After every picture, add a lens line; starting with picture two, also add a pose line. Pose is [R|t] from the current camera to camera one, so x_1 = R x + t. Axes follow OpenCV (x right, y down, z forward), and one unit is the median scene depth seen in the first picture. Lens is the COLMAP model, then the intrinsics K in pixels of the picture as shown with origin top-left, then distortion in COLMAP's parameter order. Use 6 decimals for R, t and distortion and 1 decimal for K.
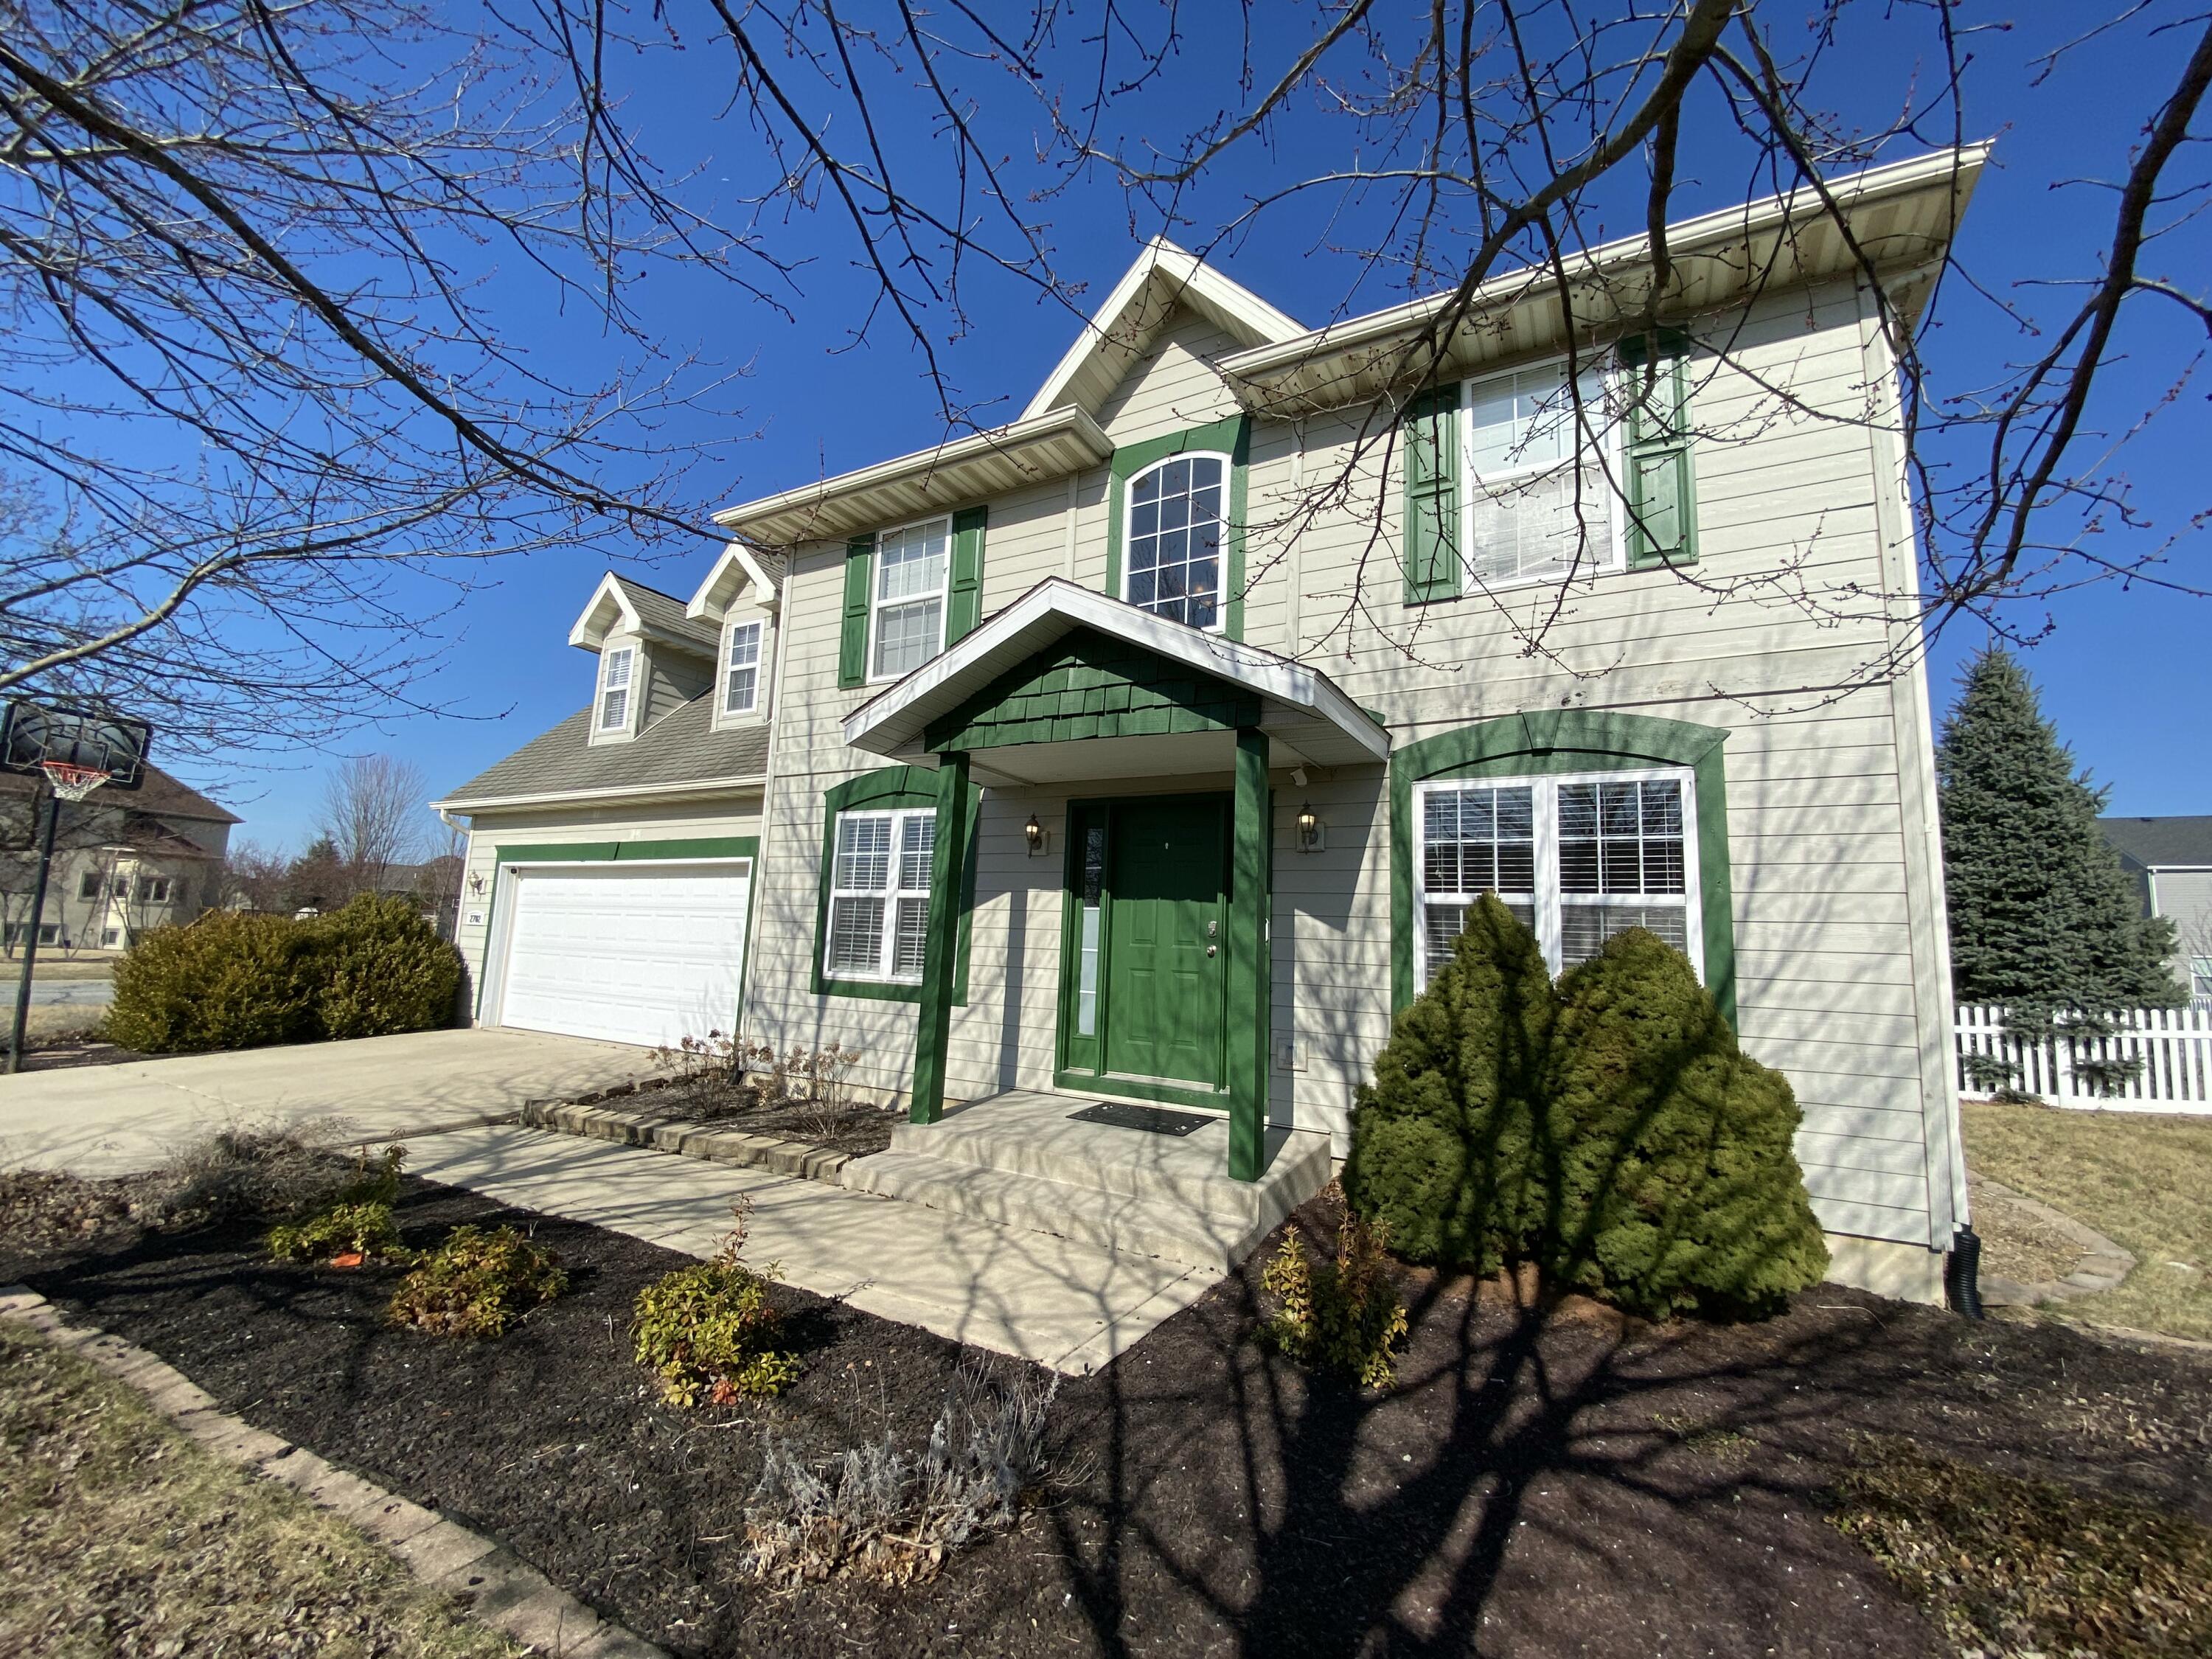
lens RADIAL K [[885.8, 0, 1116.3], [0, 885.8, 831.8], [0, 0, 1]] dist [0.039152, -0.026788]
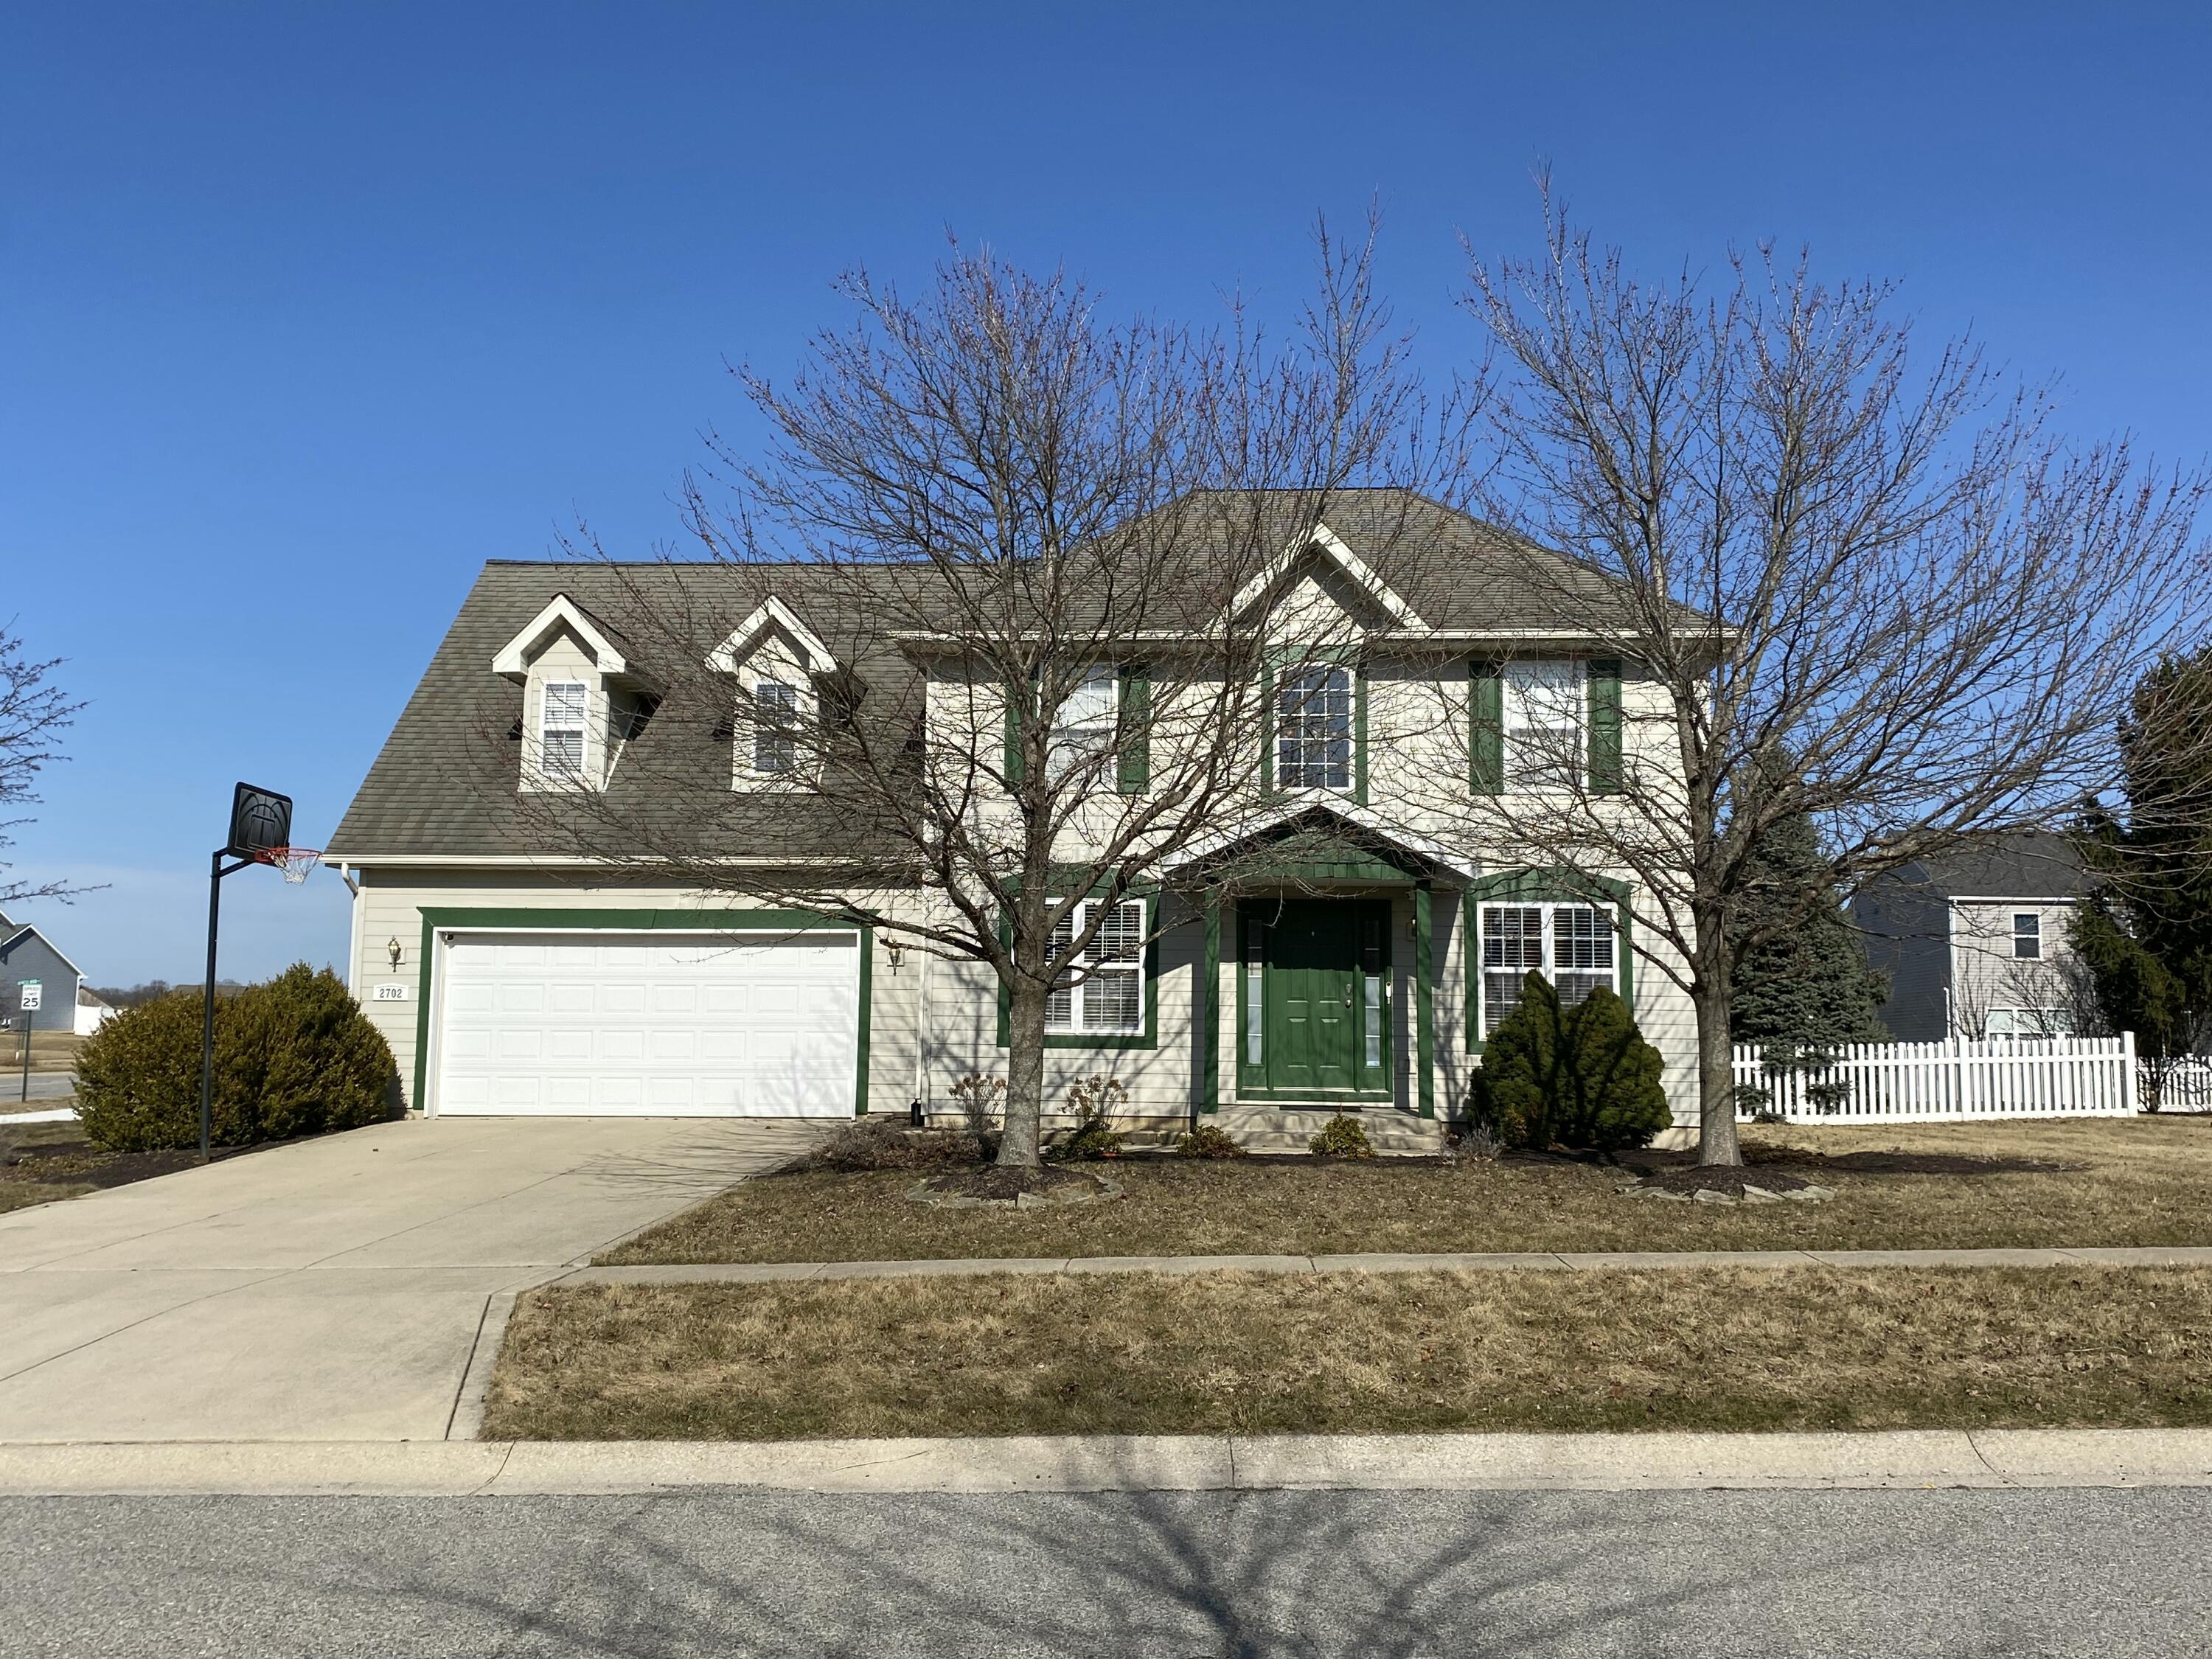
lens RADIAL K [[2016.2, 0, 1089.4], [0, 2016.2, 824.6], [0, 0, 1]] dist [0.224635, -0.459868]
pose [[0.907665, 0.018484, 0.419288, -1.457849], [-0.030470, 0.999296, 0.021906, -0.195464], [-0.418588, -0.032659, 0.907589, -1.637507]]
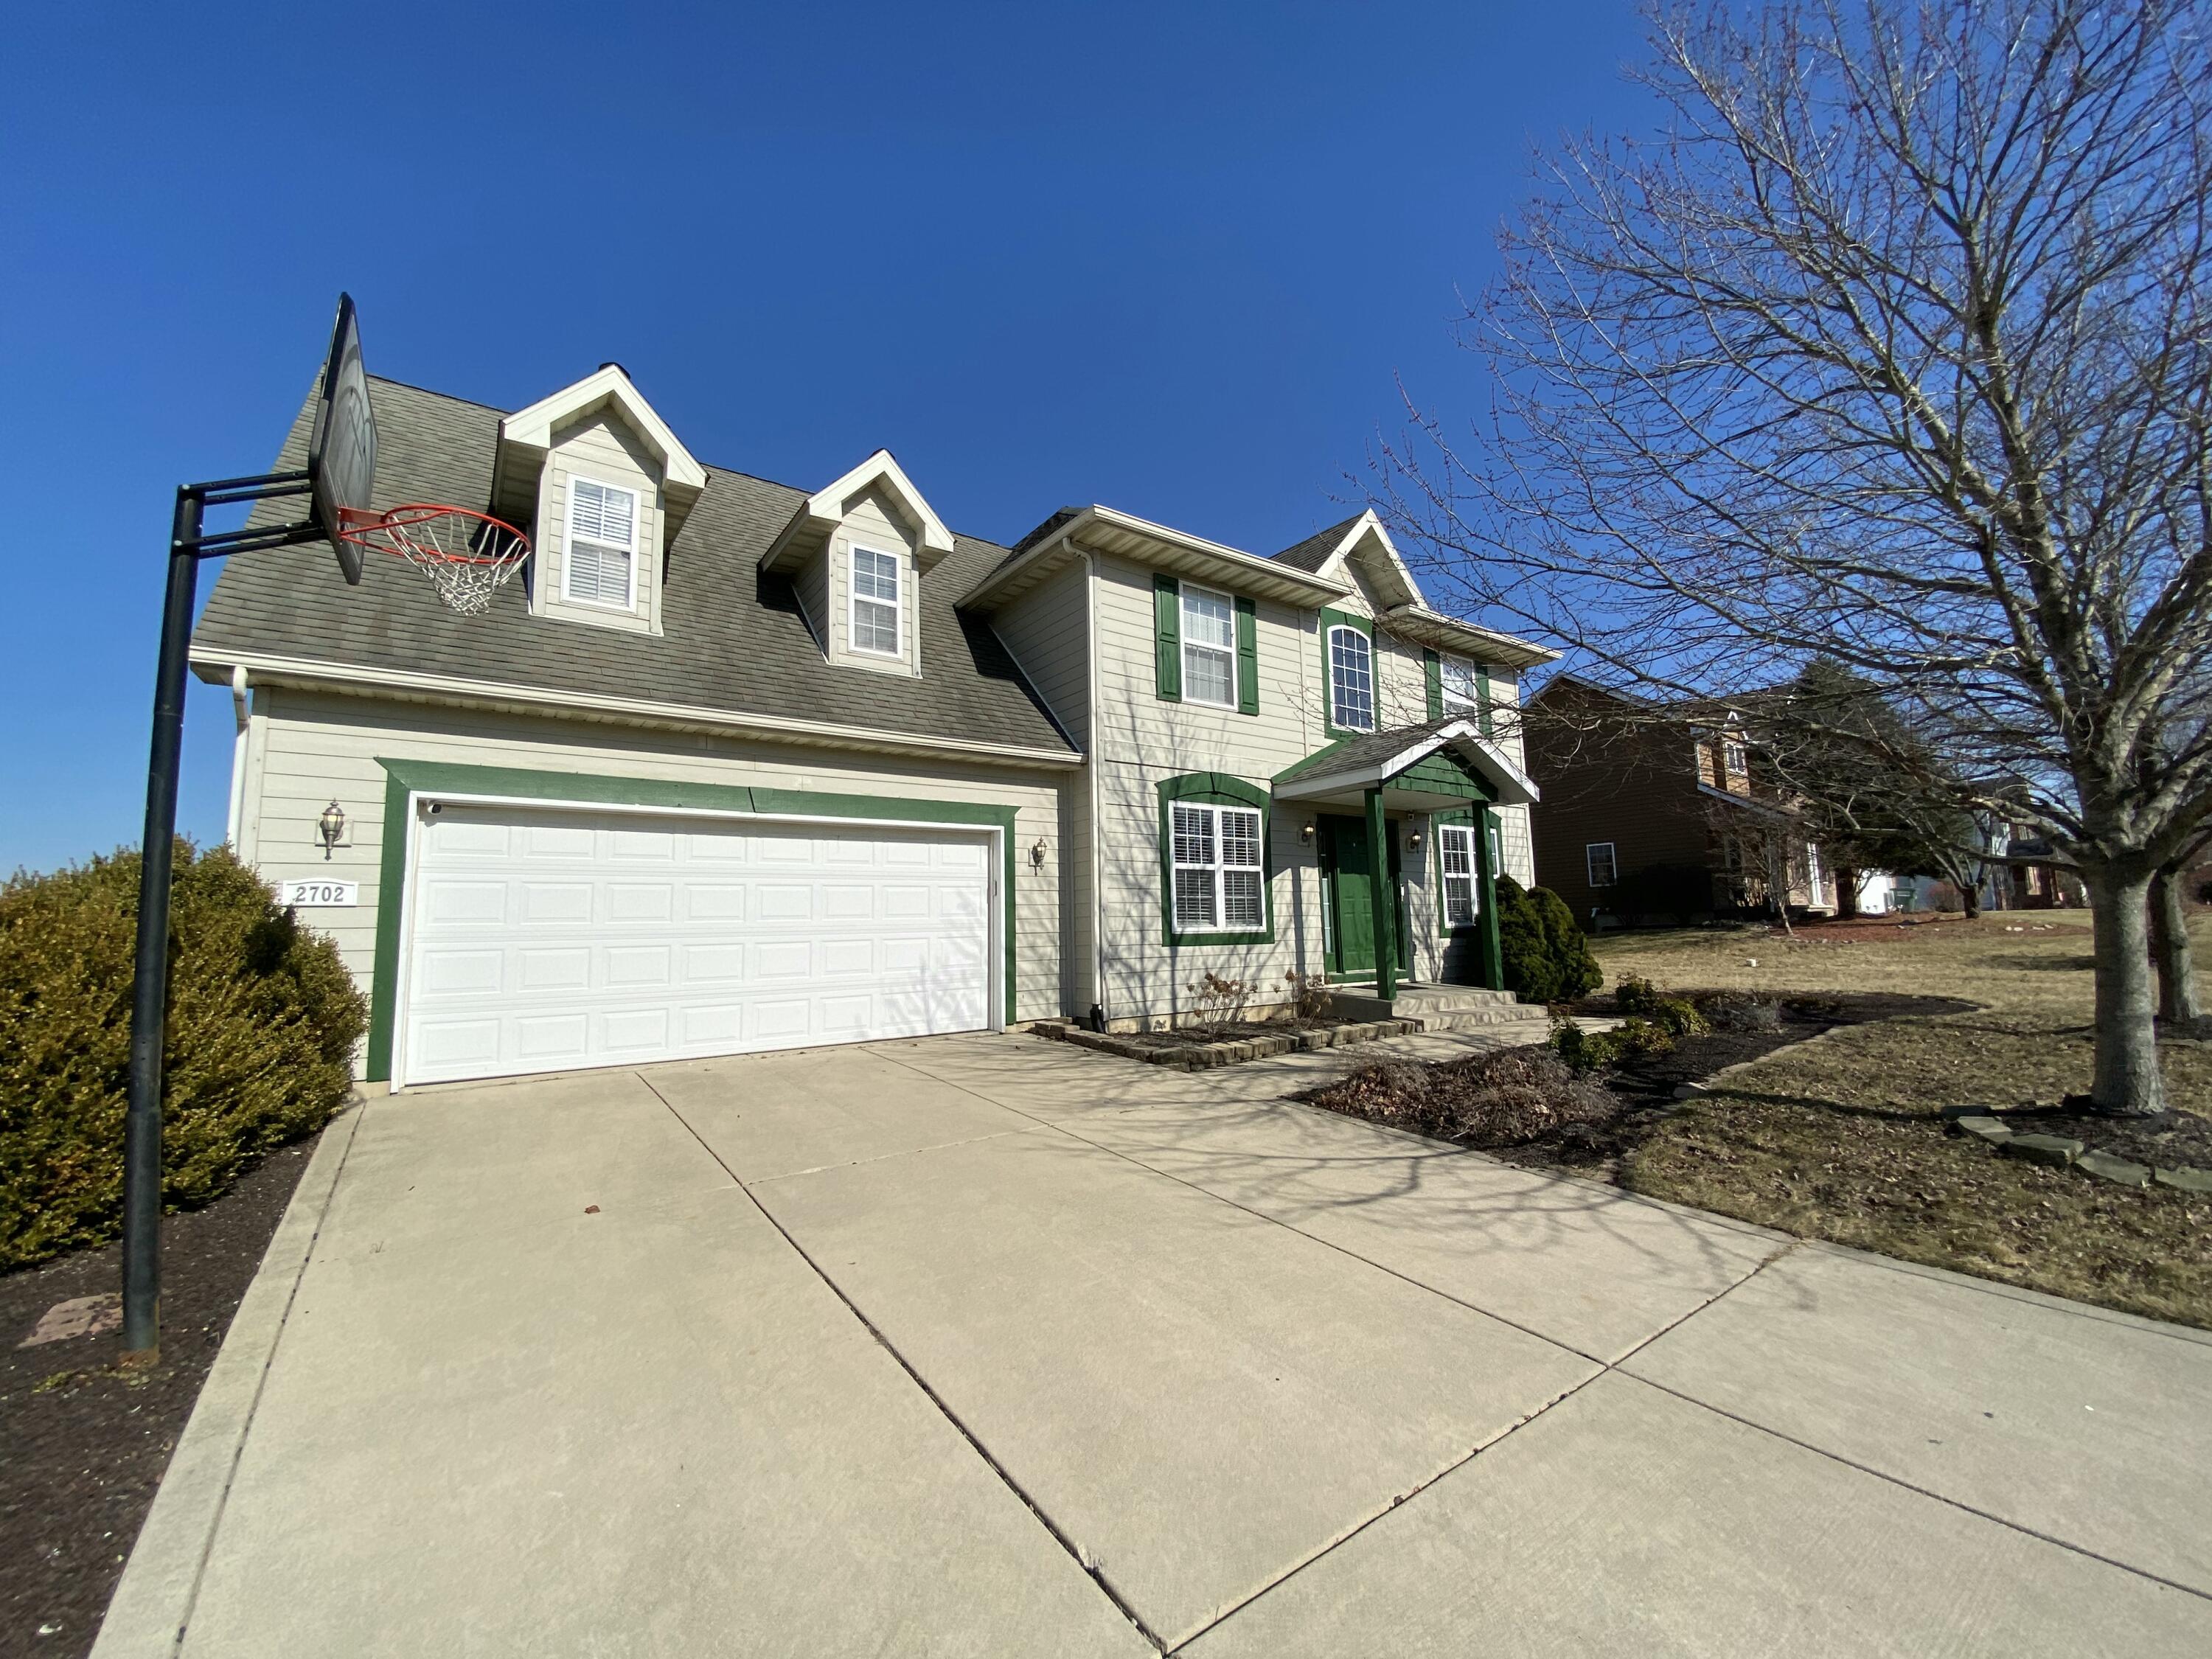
lens RADIAL K [[885.8, 0, 1116.3], [0, 885.8, 831.8], [0, 0, 1]] dist [0.039152, -0.026788]
pose [[0.428755, 0.050691, 0.901997, -1.539198], [-0.081522, 0.996522, -0.017252, 0.051720], [-0.899735, -0.066135, 0.431396, 0.556174]]
